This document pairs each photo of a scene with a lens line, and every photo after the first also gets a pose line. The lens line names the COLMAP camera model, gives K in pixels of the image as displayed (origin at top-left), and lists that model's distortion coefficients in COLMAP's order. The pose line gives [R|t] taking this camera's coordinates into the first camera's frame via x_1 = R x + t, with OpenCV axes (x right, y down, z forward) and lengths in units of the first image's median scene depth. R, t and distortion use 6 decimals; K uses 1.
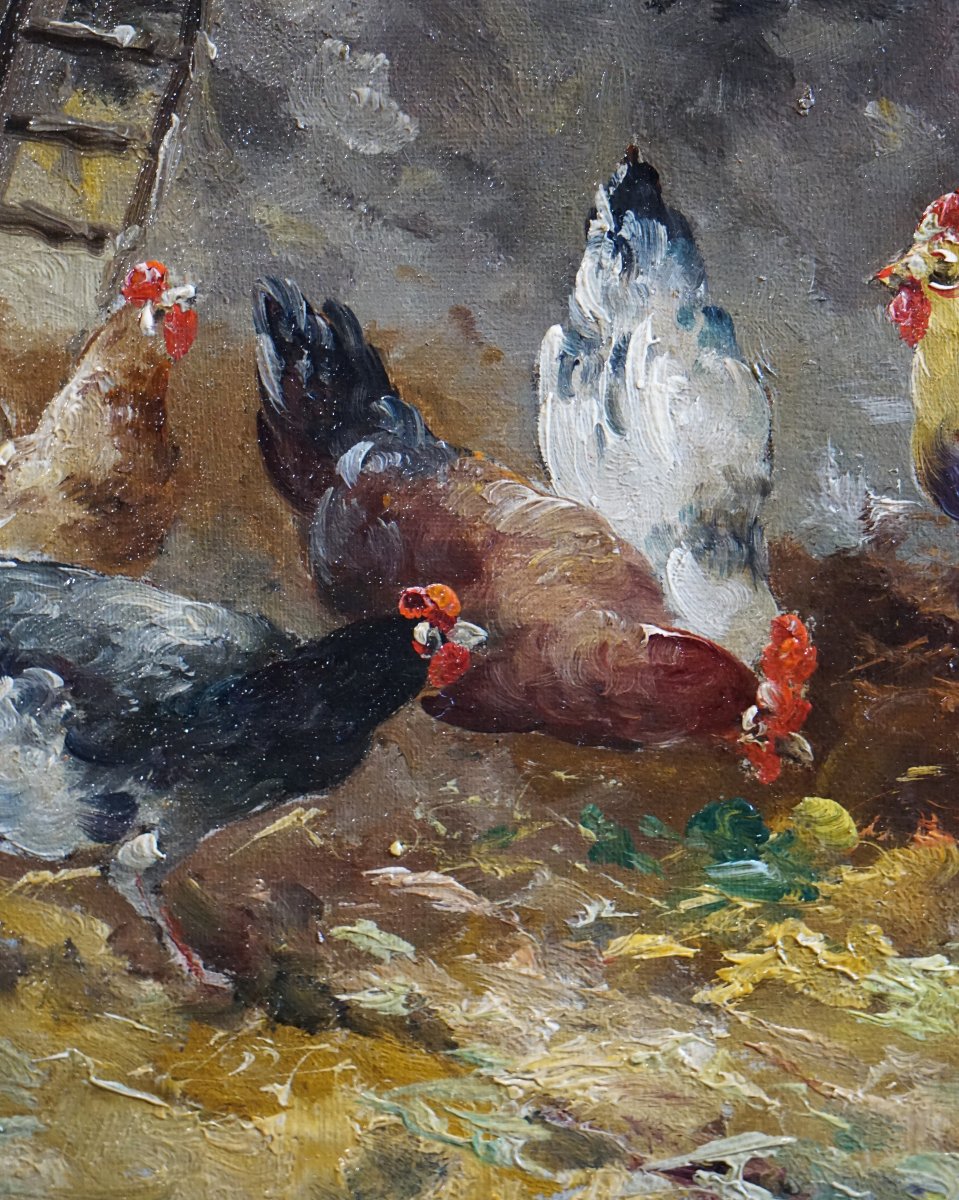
lens RADIAL K [[7434.0, 0, 476.5], [0, 7434.0, 543.4], [0, 0, 1]] dist [1.608860, 0.000000]
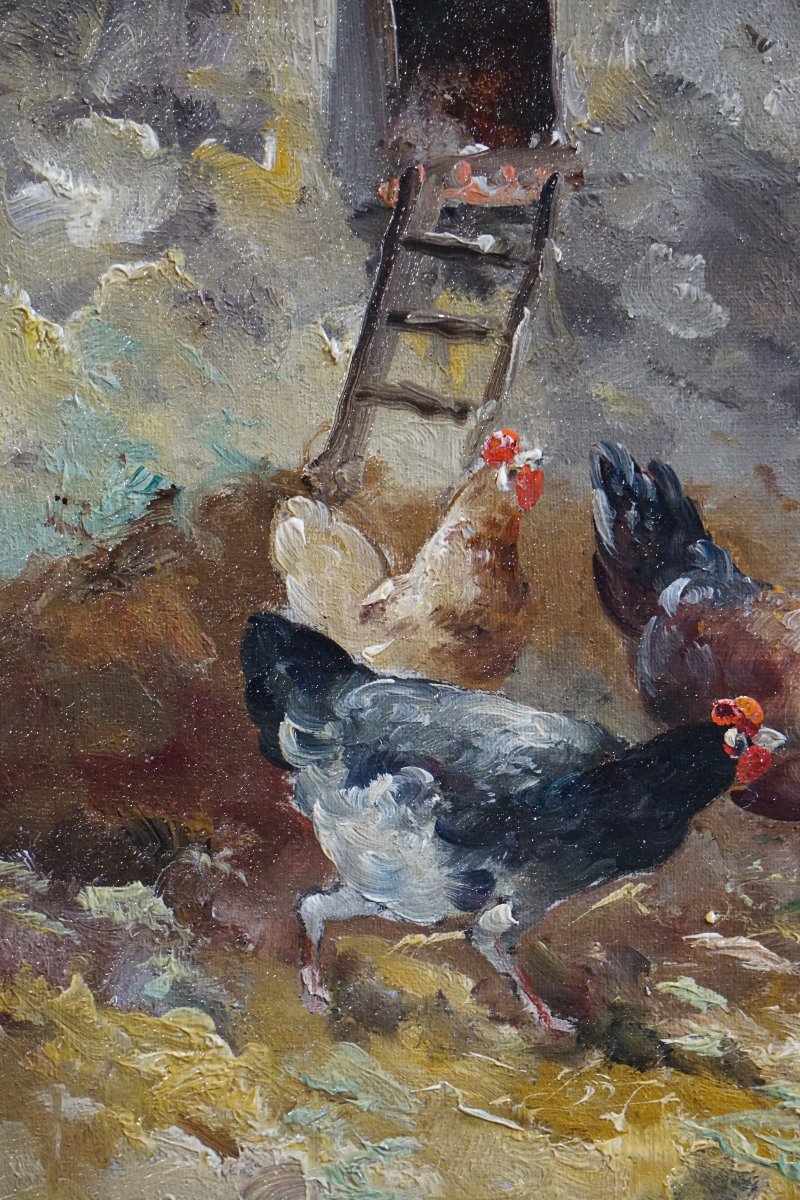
lens RADIAL K [[7732.3, 0, 403.5], [0, 7732.3, 597.7], [0, 0, 1]] dist [2.348457, 0.000000]
pose [[0.998065, -0.003740, -0.062071, 0.017642], [0.002579, 0.999820, -0.018778, 0.012871], [0.062130, 0.018582, 0.997895, -0.249448]]
